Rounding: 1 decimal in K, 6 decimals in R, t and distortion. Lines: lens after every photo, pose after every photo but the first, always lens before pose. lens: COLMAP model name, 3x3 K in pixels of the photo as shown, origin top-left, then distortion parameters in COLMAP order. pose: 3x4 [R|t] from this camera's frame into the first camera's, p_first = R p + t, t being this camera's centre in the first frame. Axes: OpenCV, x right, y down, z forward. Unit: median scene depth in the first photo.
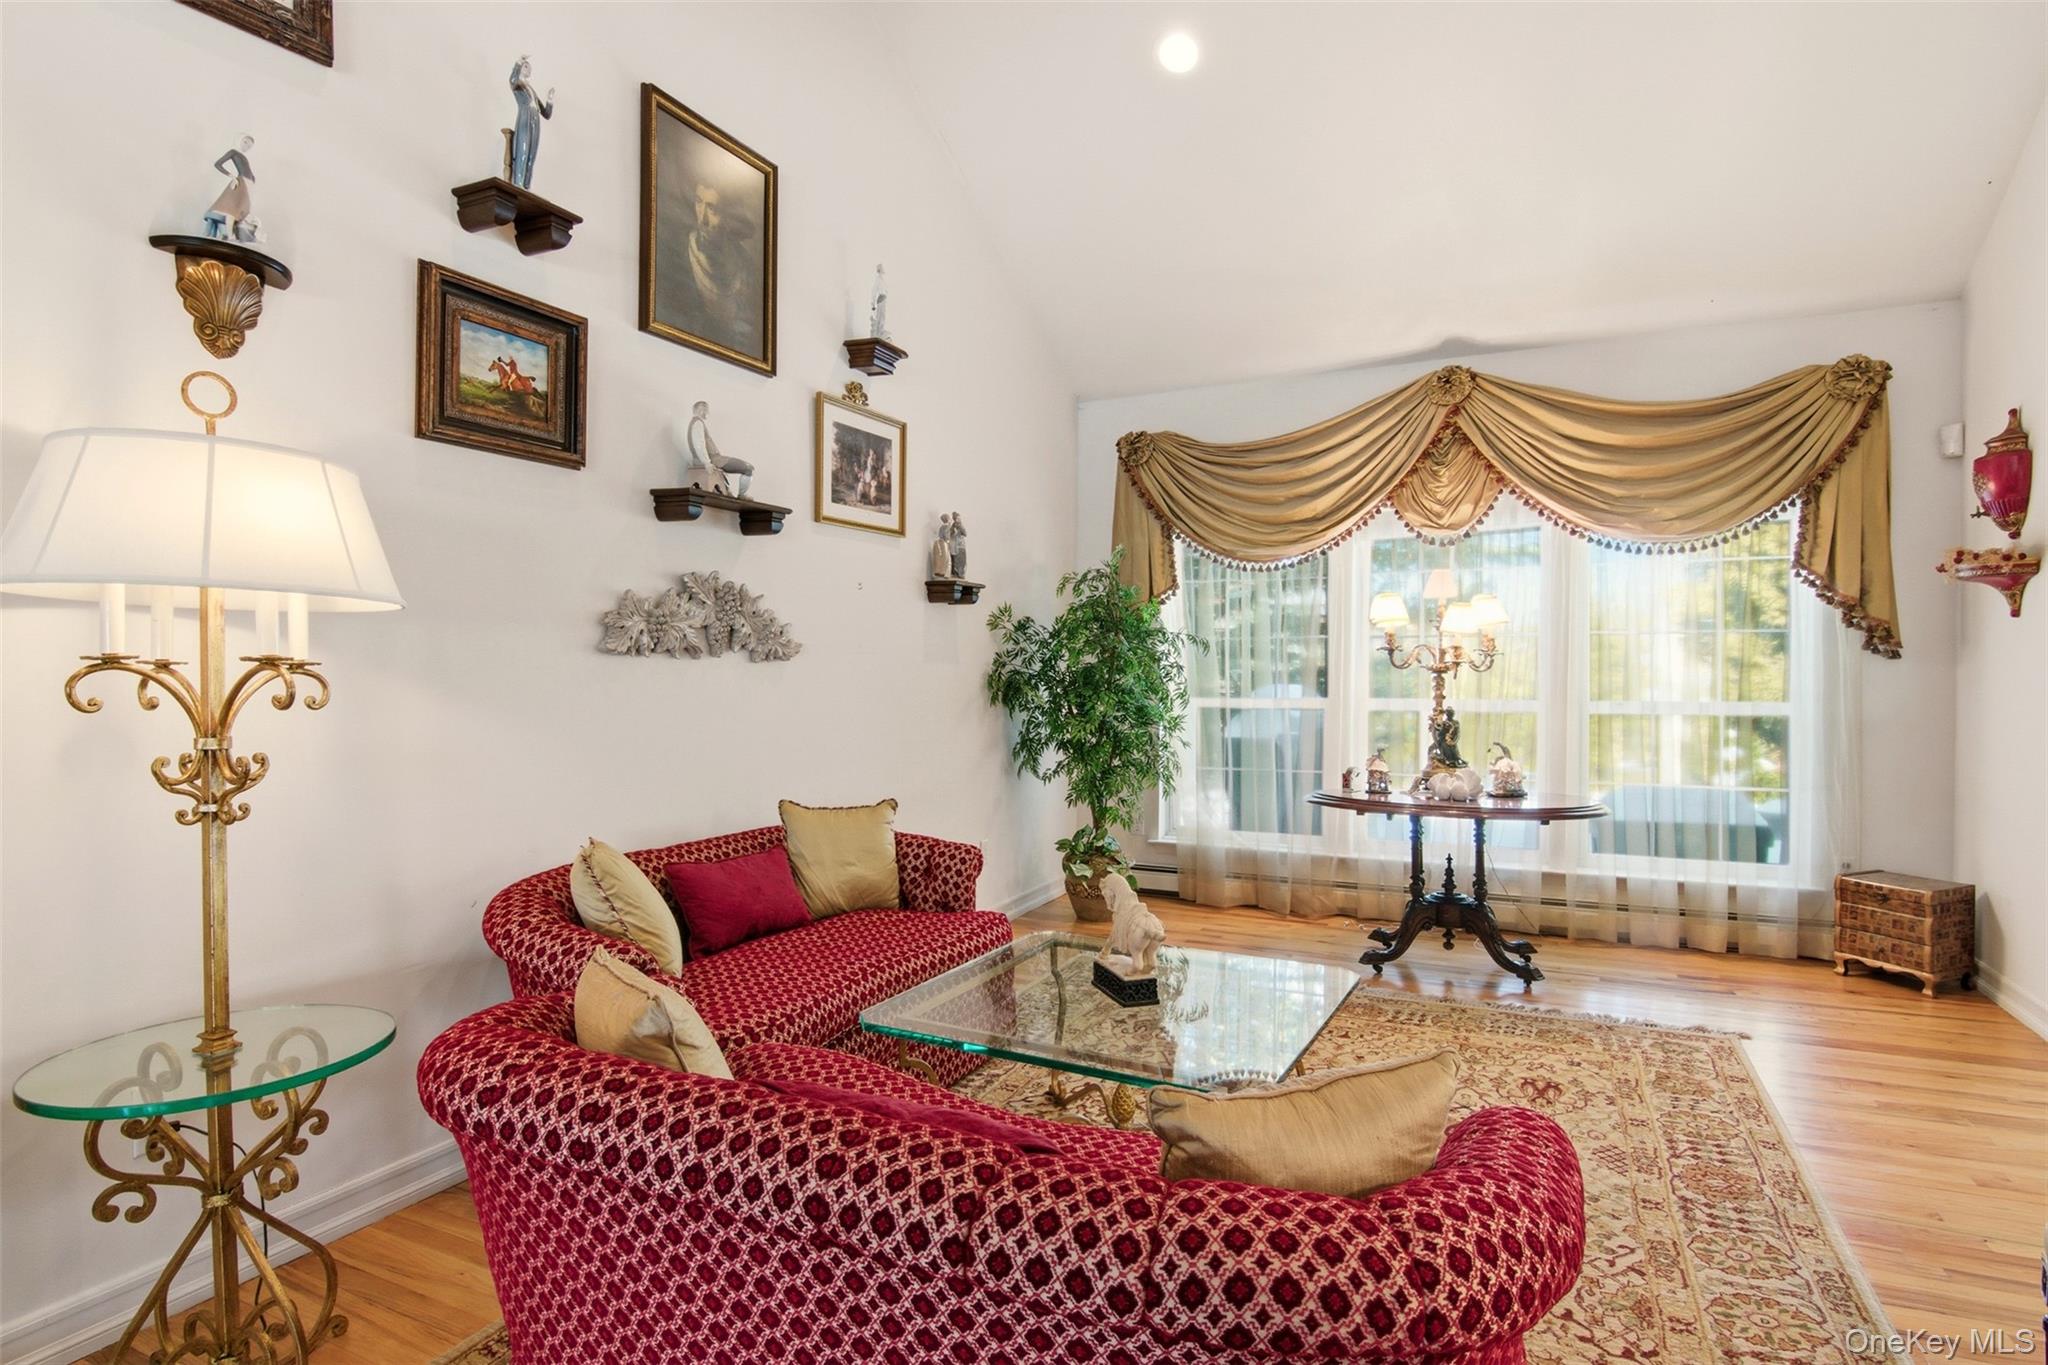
lens RADIAL K [[1070.7, 0, 1024.0], [0, 1070.7, 682.5], [0, 0, 1]] dist [-0.019861, -0.001809]
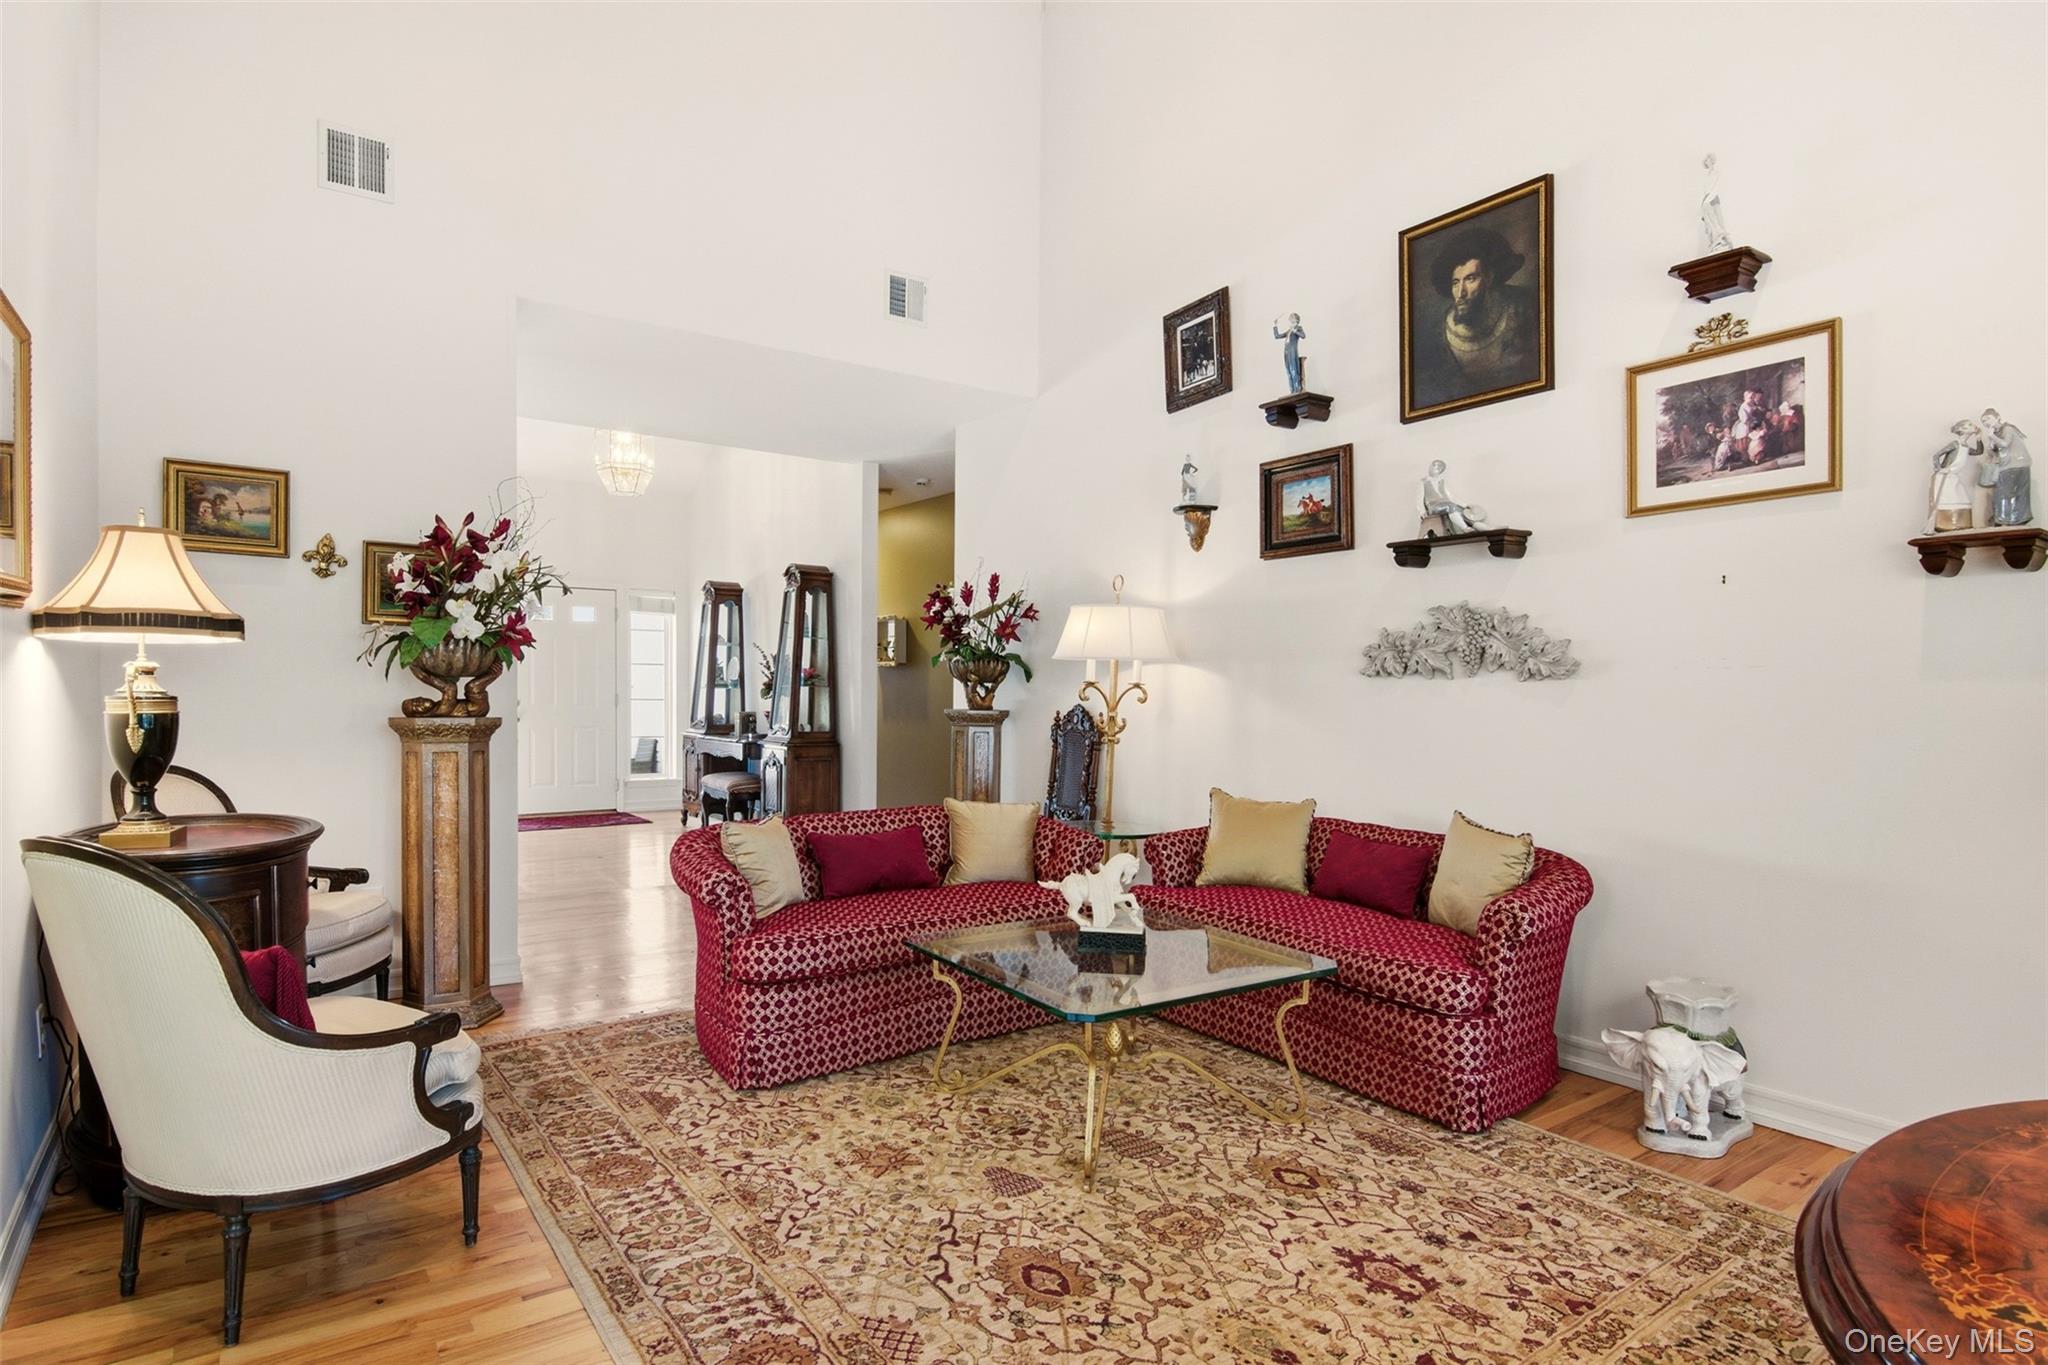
lens RADIAL K [[1110.9, 0, 1024.0], [0, 1110.9, 682.5], [0, 0, 1]] dist [0.035422, -0.000569]
pose [[-0.490965, -0.004953, -0.871165, 0.989786], [-0.014703, 0.999889, 0.002602, -0.014307], [0.871055, 0.014086, -0.490983, 1.202476]]
